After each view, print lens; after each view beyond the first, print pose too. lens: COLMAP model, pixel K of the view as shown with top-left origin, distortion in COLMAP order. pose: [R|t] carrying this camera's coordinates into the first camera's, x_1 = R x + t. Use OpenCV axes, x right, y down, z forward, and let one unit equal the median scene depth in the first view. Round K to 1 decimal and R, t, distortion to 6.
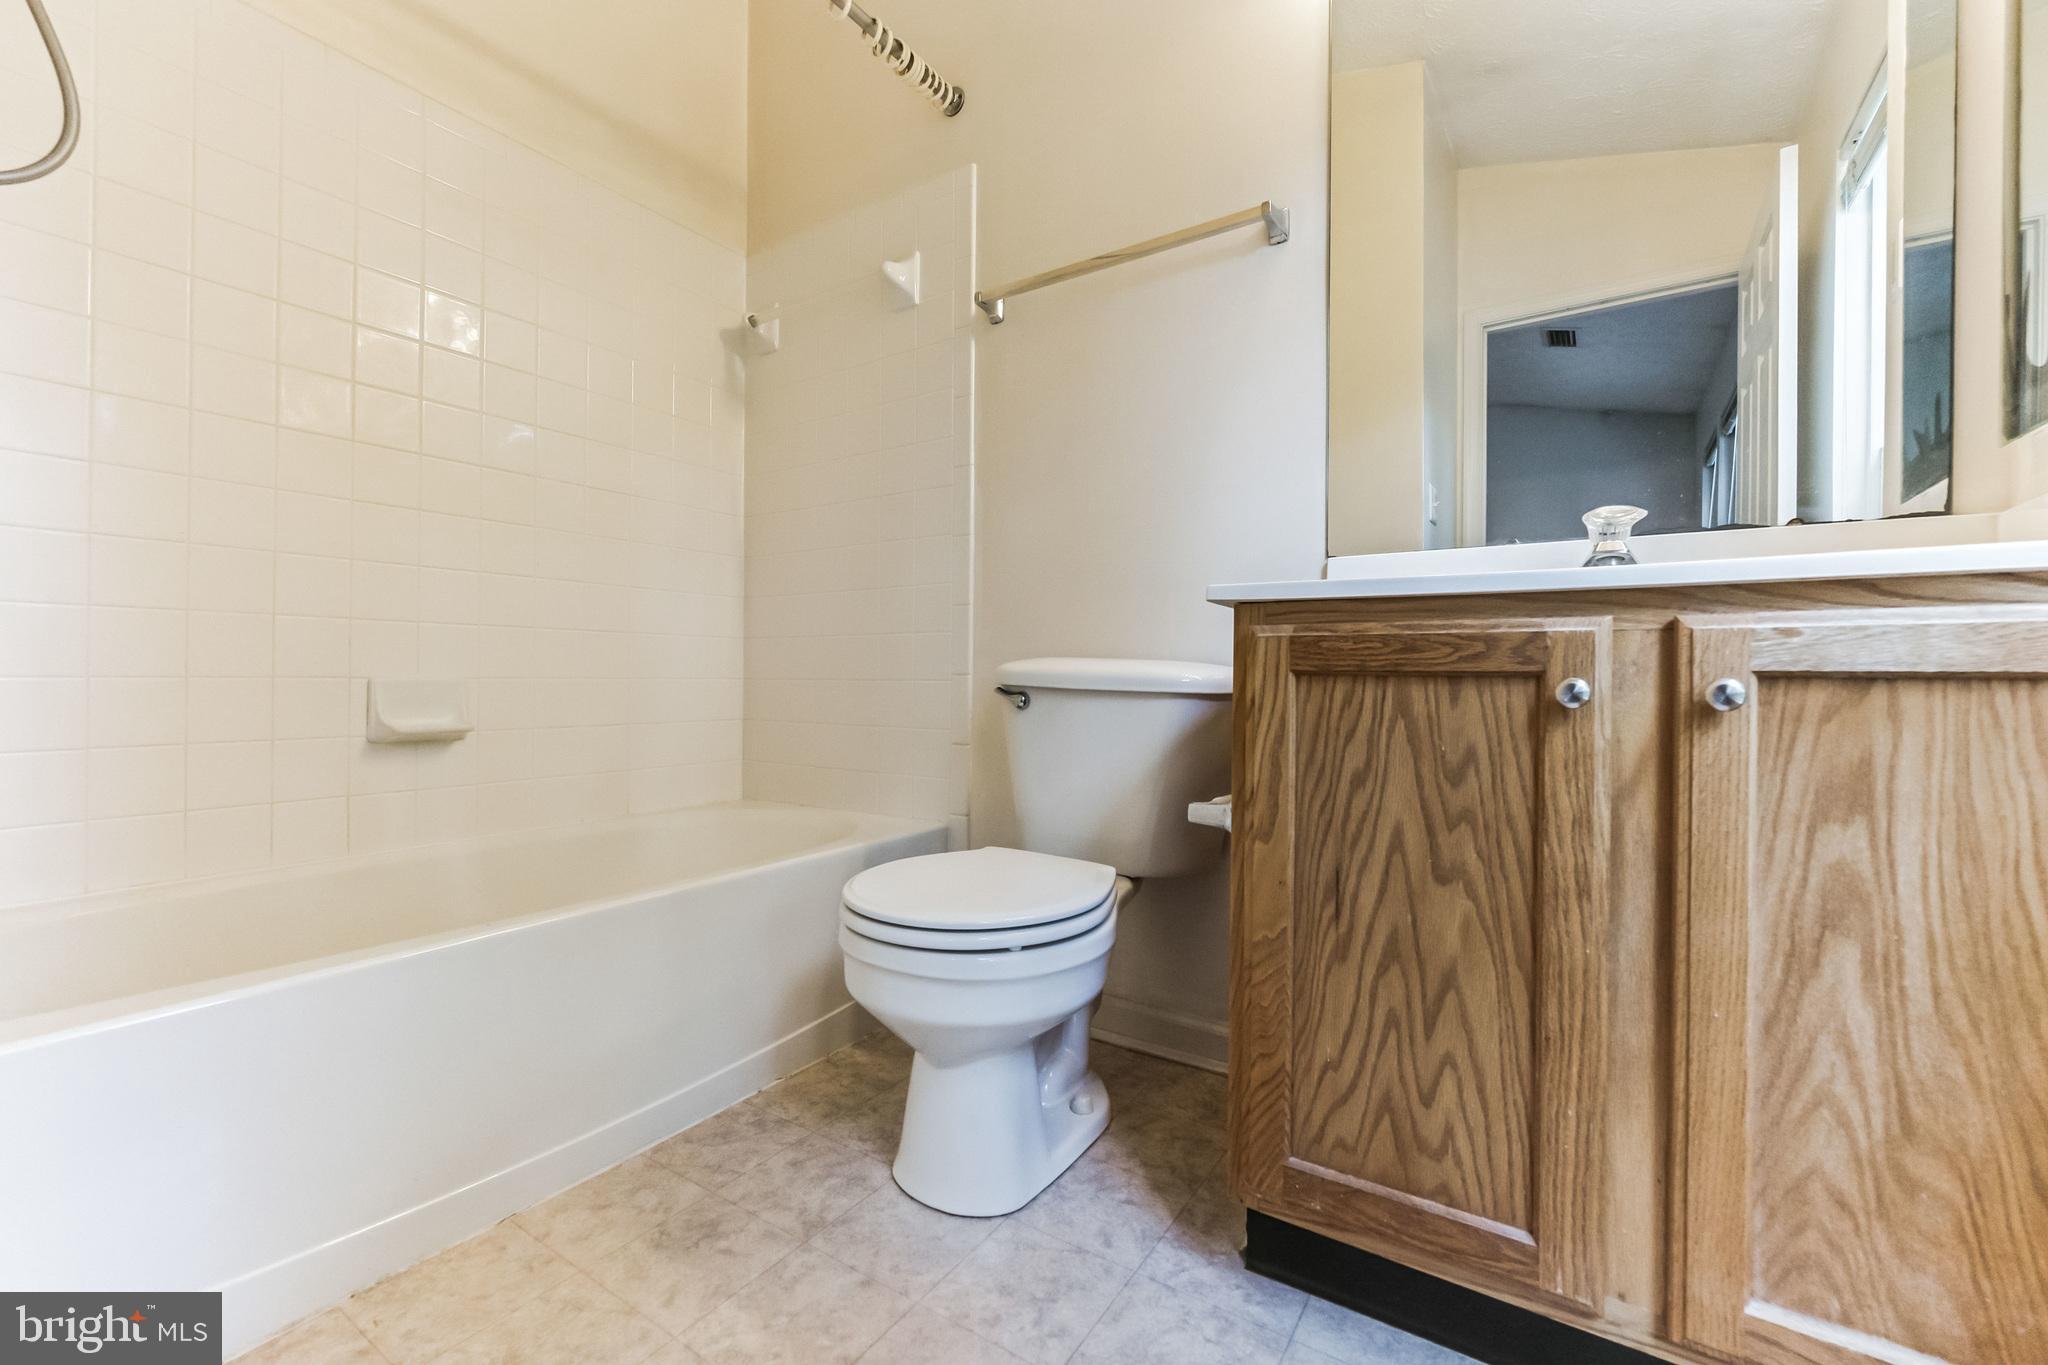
lens RADIAL K [[834.1, 0, 1022.5], [0, 834.1, 679.1], [0, 0, 1]] dist [0.002292, -0.000187]
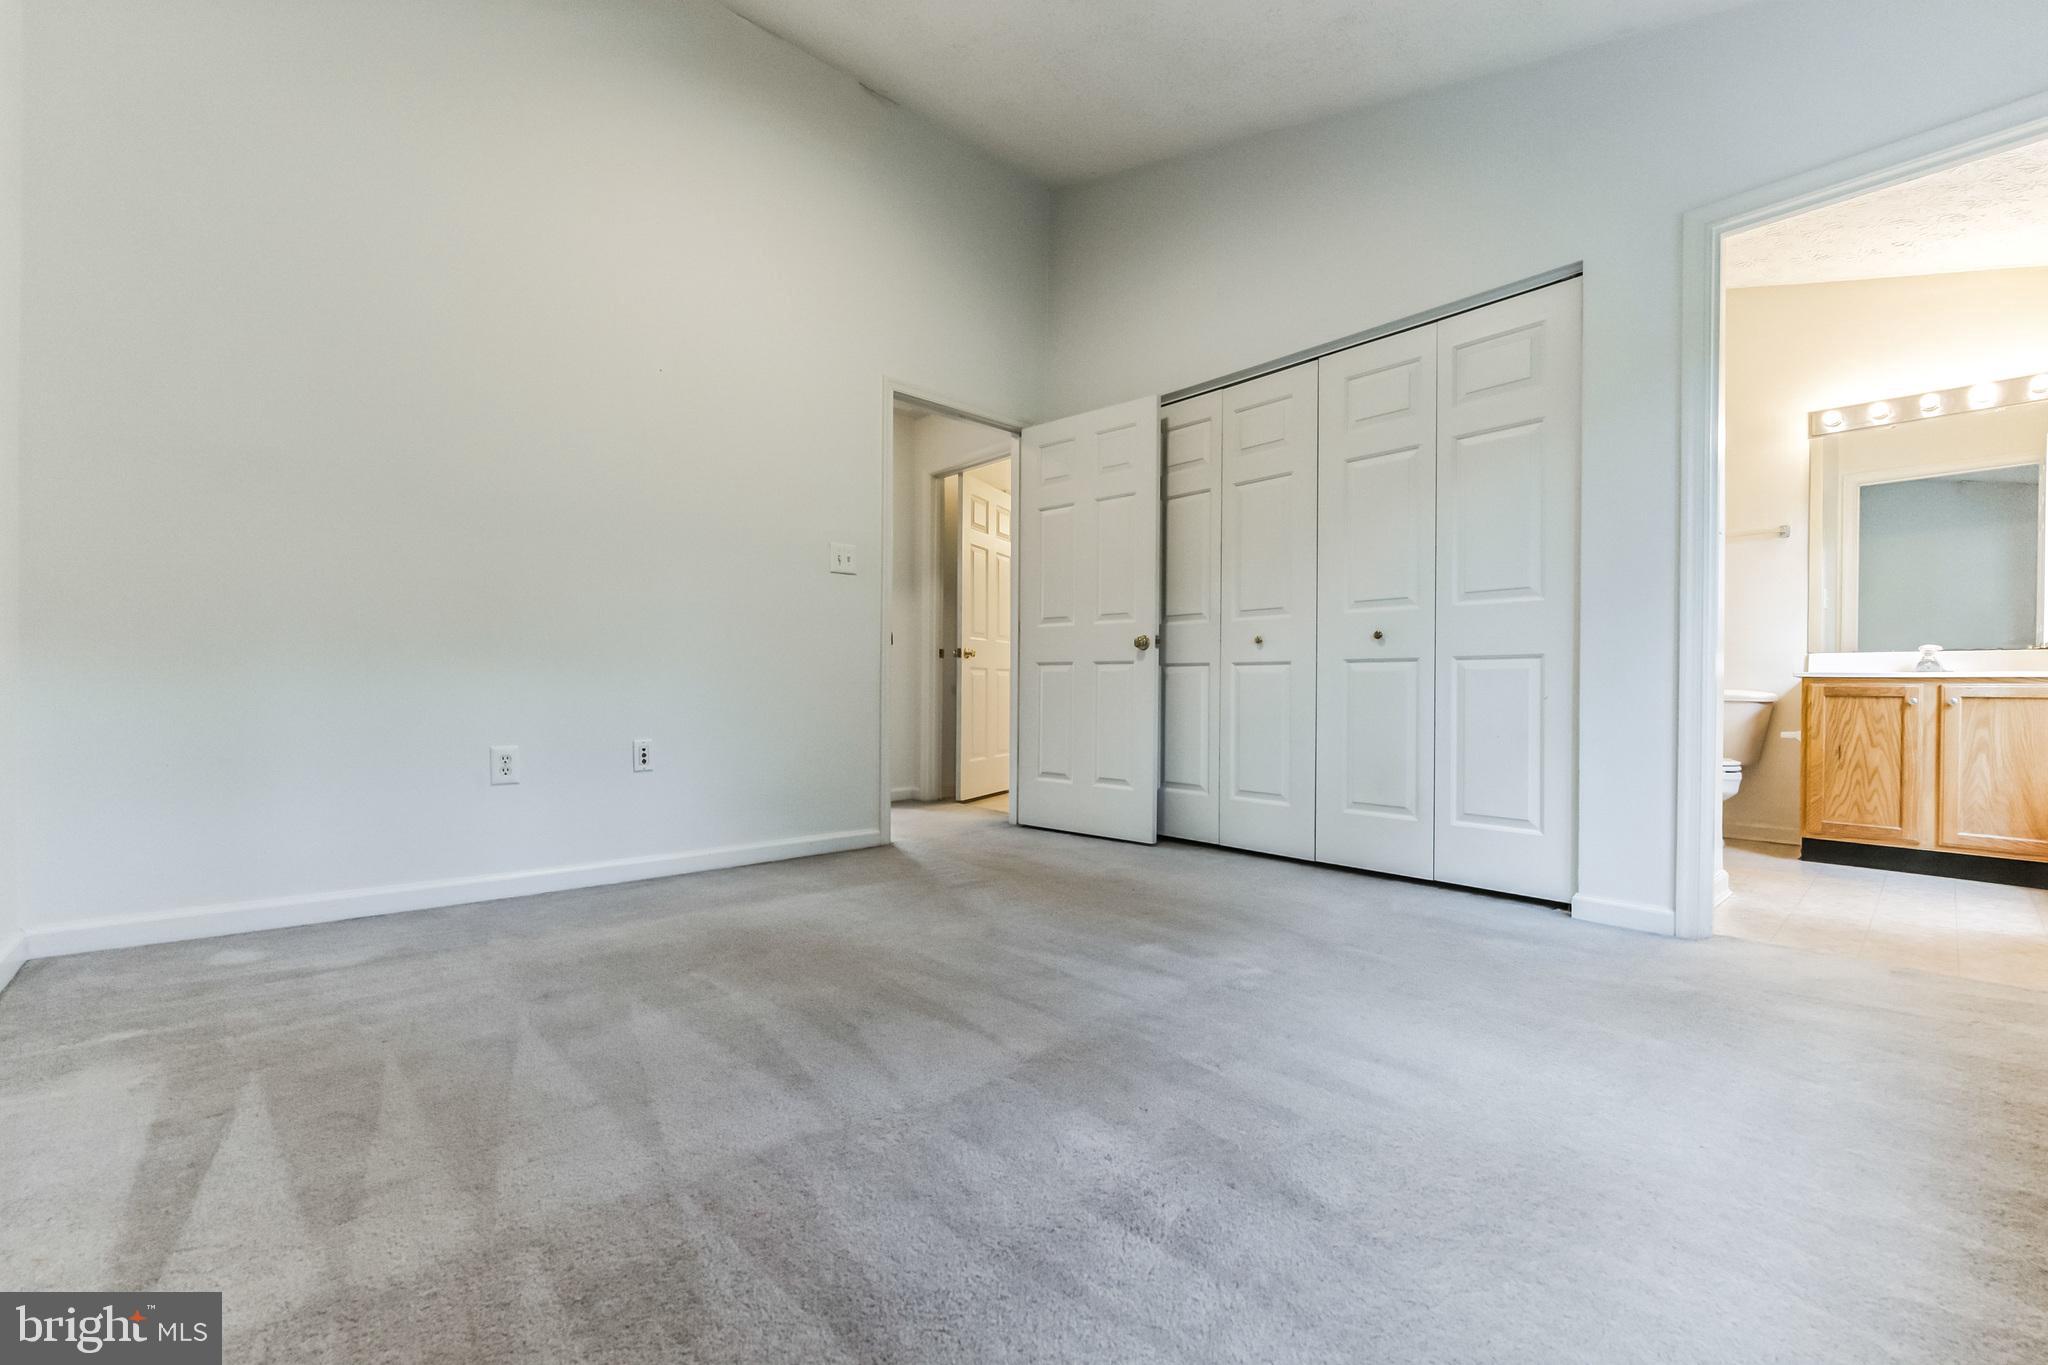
lens RADIAL K [[834.1, 0, 1020.8], [0, 834.1, 691.4], [0, 0, 1]] dist [0.002292, -0.000187]
pose [[0.968387, 0.011383, -0.249192, -2.687518], [-0.014650, 0.999829, -0.011263, 0.080333], [0.249021, 0.014557, 0.968389, -4.267595]]
